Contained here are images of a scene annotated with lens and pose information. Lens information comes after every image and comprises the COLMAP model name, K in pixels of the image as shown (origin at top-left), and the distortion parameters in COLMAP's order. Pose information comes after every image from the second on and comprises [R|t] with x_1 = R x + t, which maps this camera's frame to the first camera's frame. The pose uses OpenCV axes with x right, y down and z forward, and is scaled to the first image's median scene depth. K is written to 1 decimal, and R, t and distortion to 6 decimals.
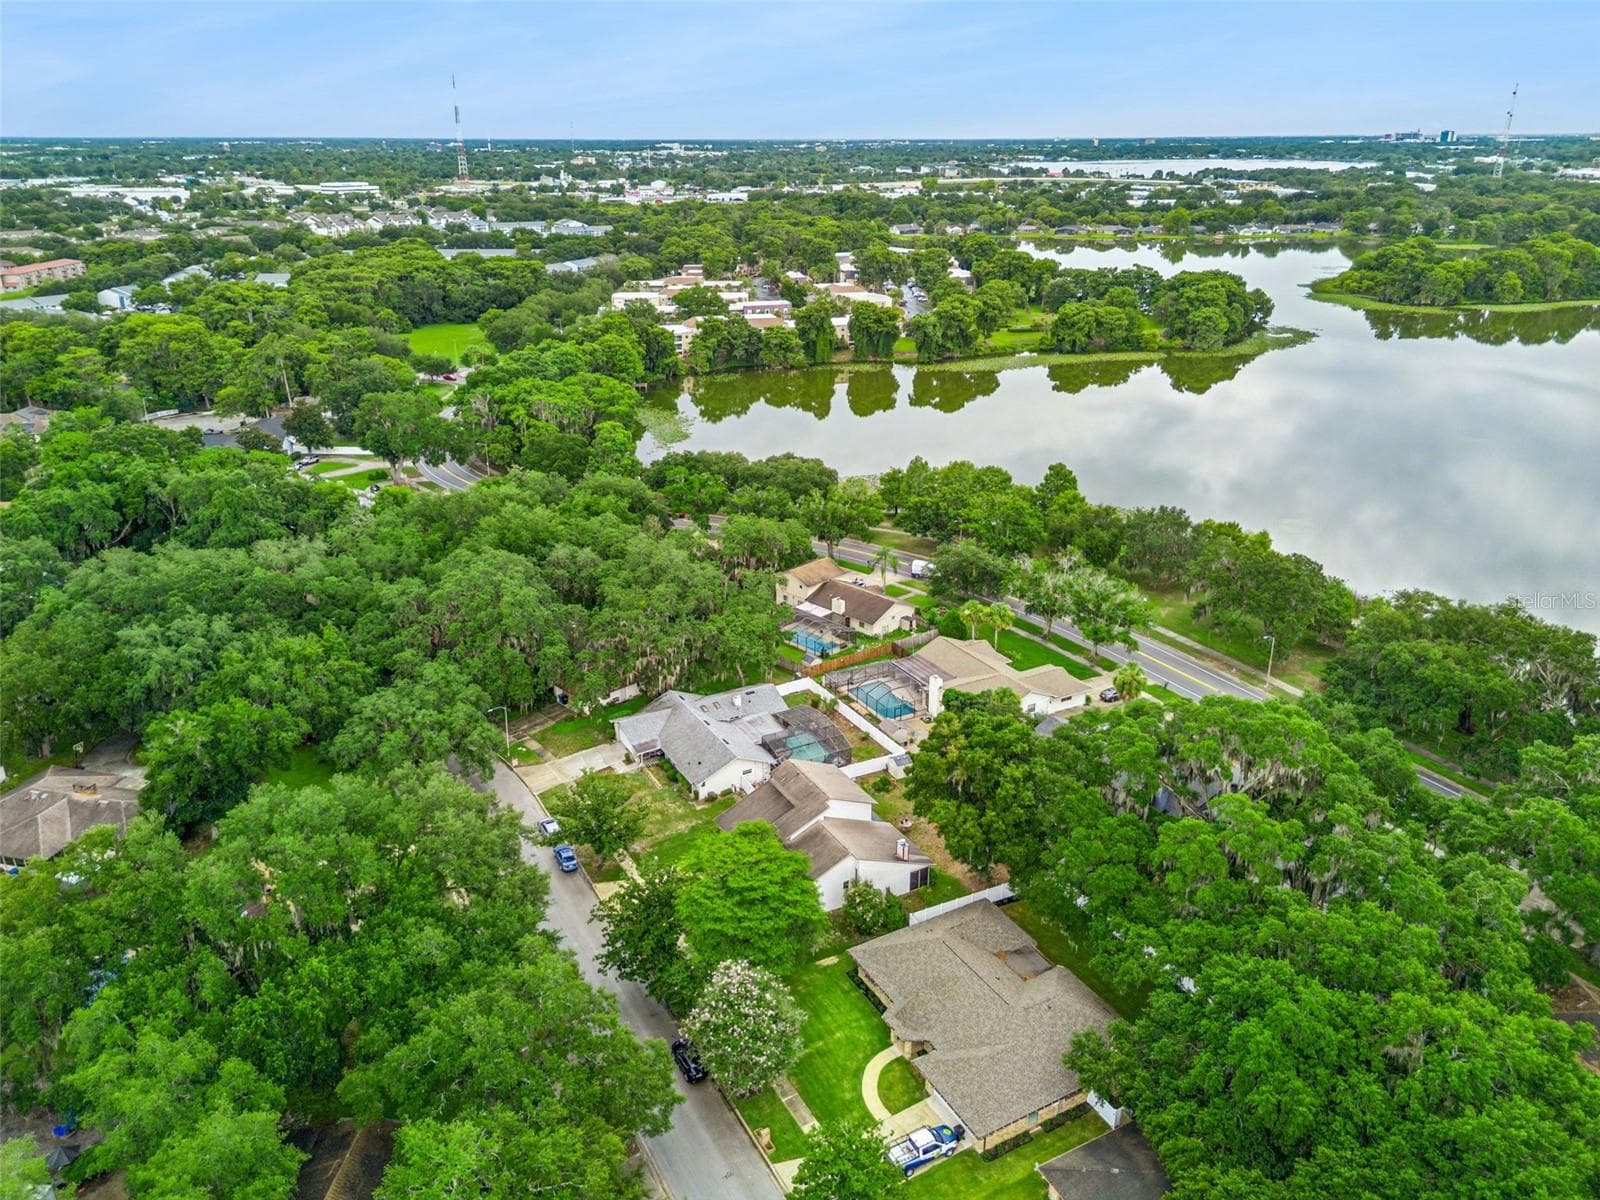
lens RADIAL K [[1146.7, 0, 815.2], [0, 1146.7, 609.0], [0, 0, 1]] dist [0.060364, -0.049605]
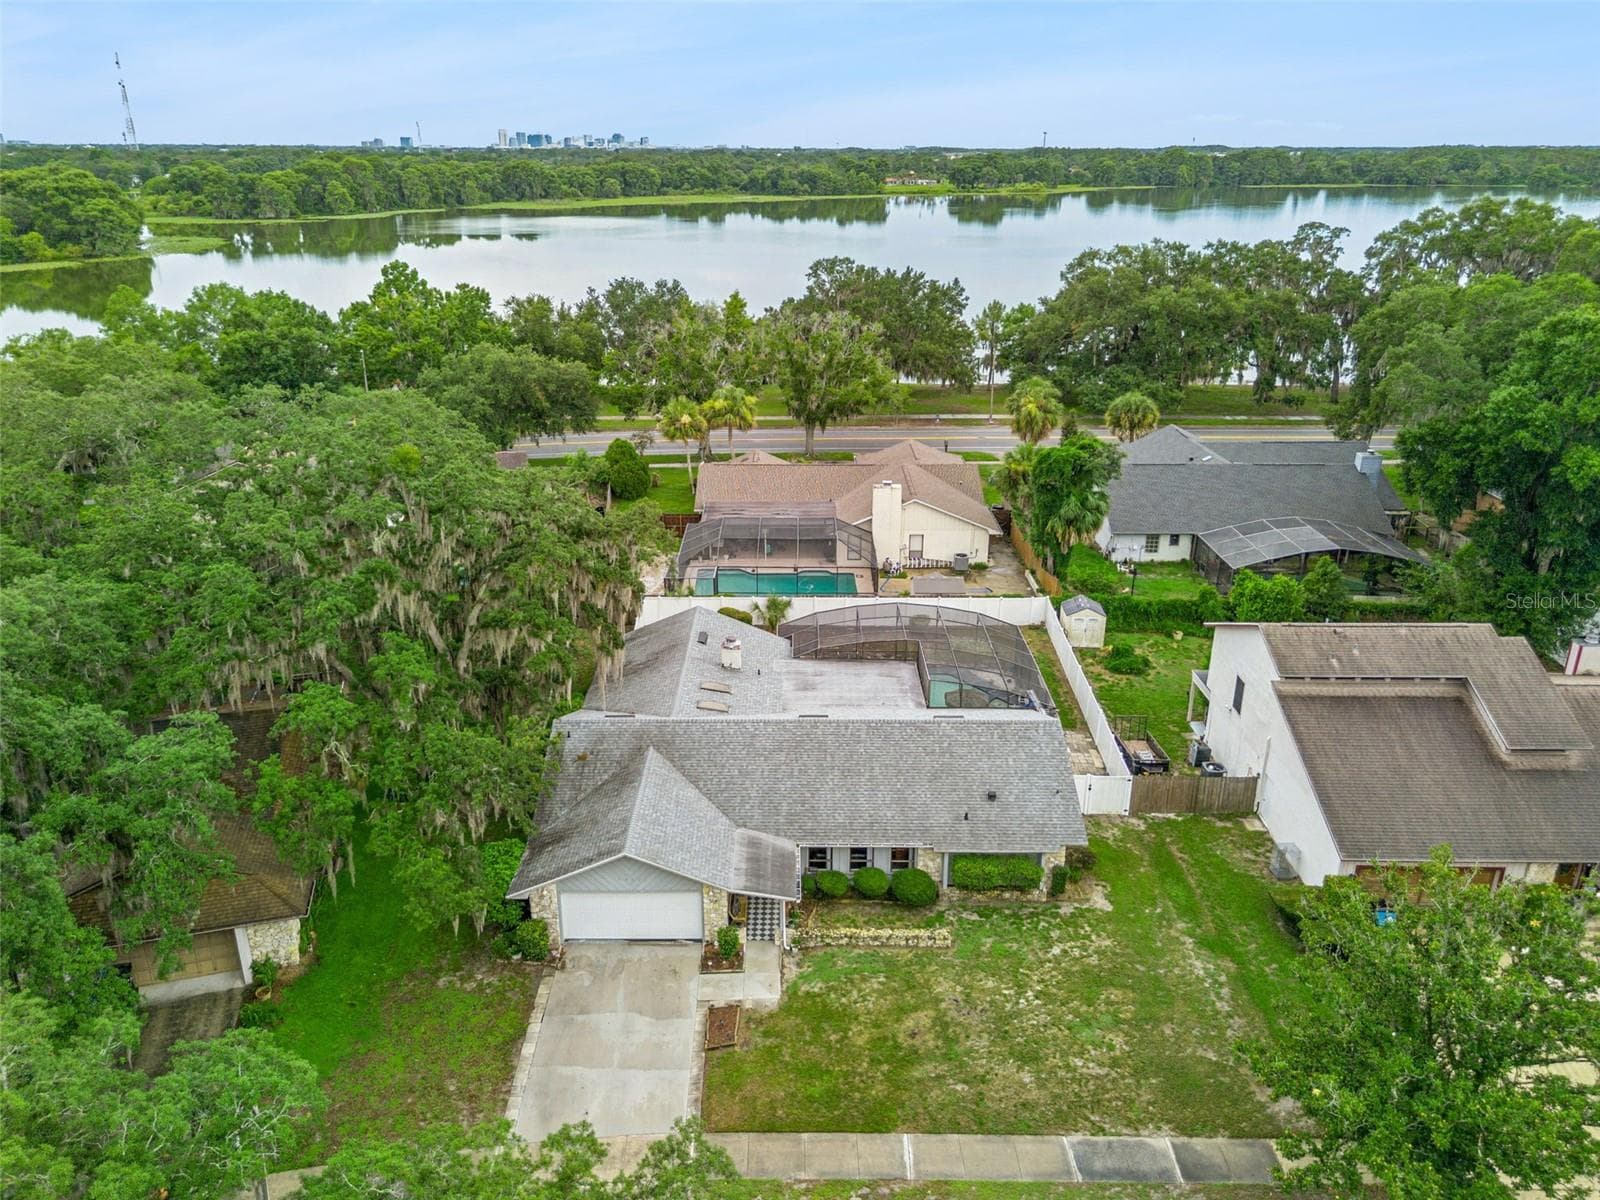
lens RADIAL K [[1146.7, 0, 810.4], [0, 1146.7, 588.0], [0, 0, 1]] dist [0.060364, -0.049605]
pose [[0.495360, -0.312000, 0.810725, -0.236956], [0.331015, 0.930658, 0.155902, 0.009450], [-0.803149, 0.191135, 0.564287, 0.550887]]
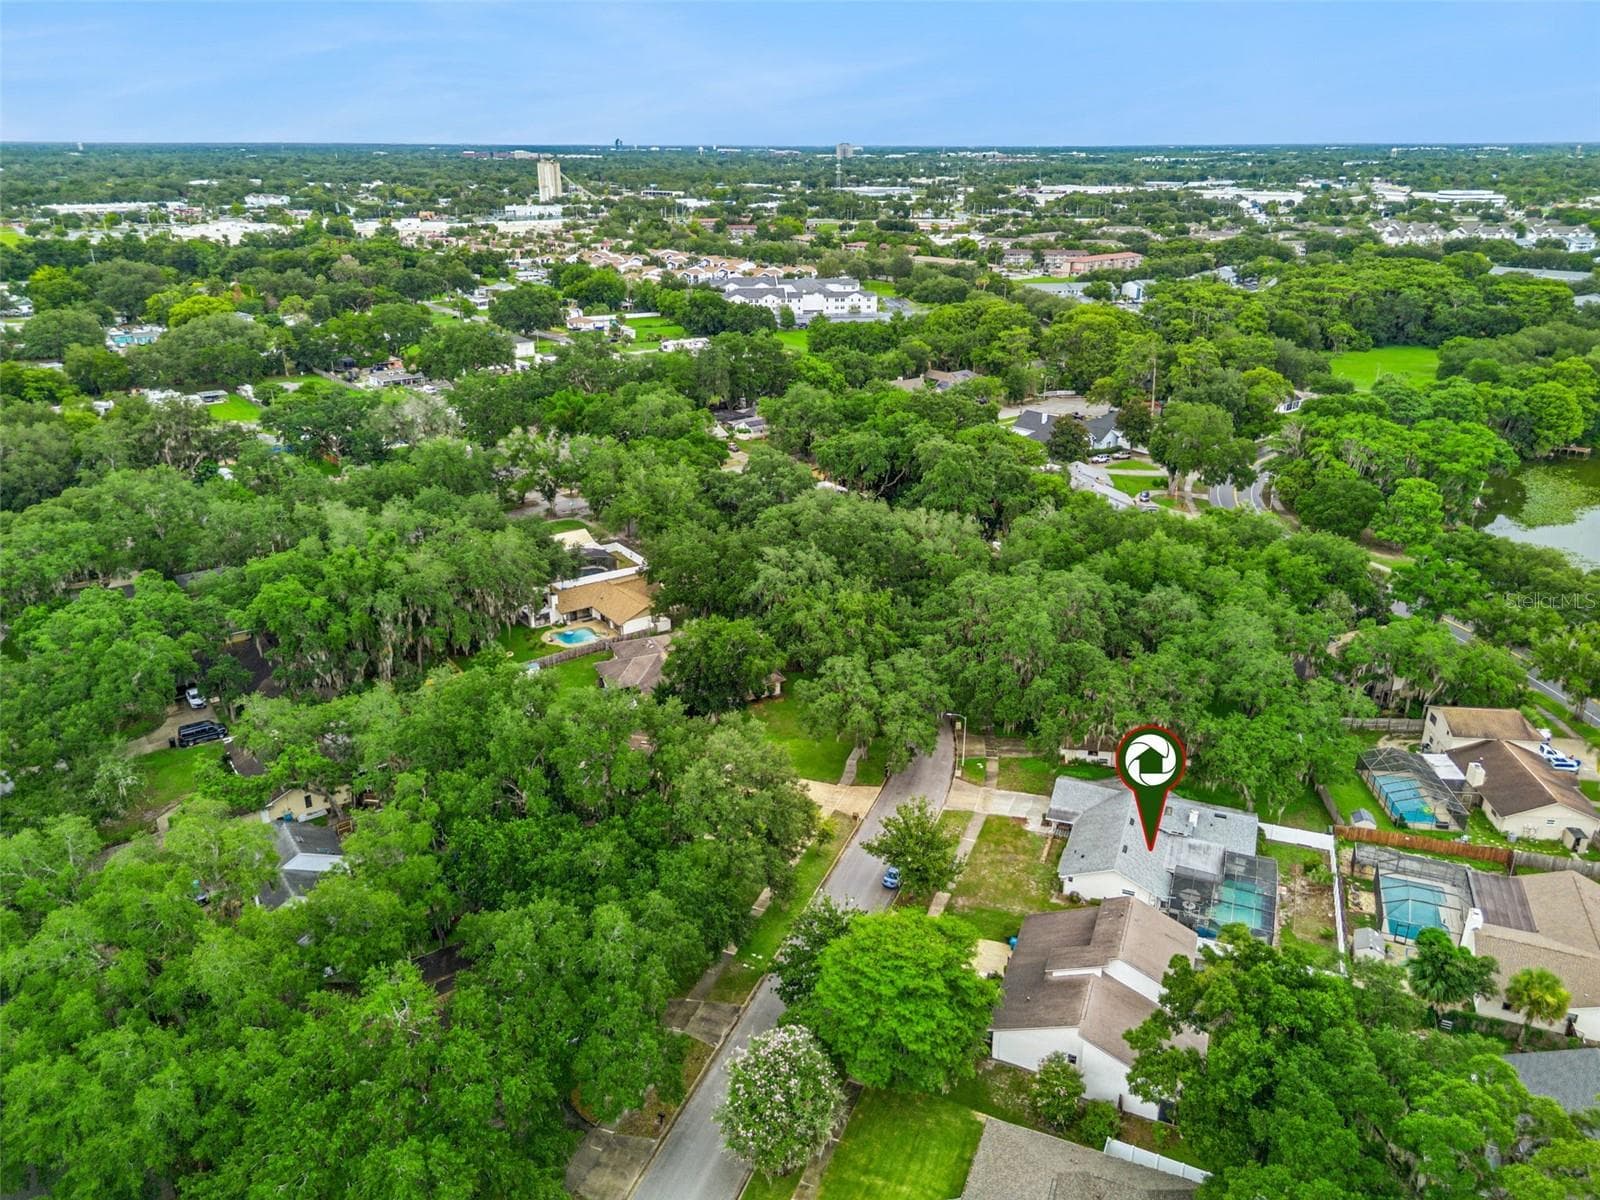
lens RADIAL K [[1146.7, 0, 793.7], [0, 1146.7, 588.9], [0, 0, 1]] dist [0.060364, -0.049605]
pose [[0.618235, 0.285178, -0.732434, 0.226273], [-0.299174, 0.947093, 0.116229, -0.061557], [0.726829, 0.147268, 0.670844, 0.142389]]
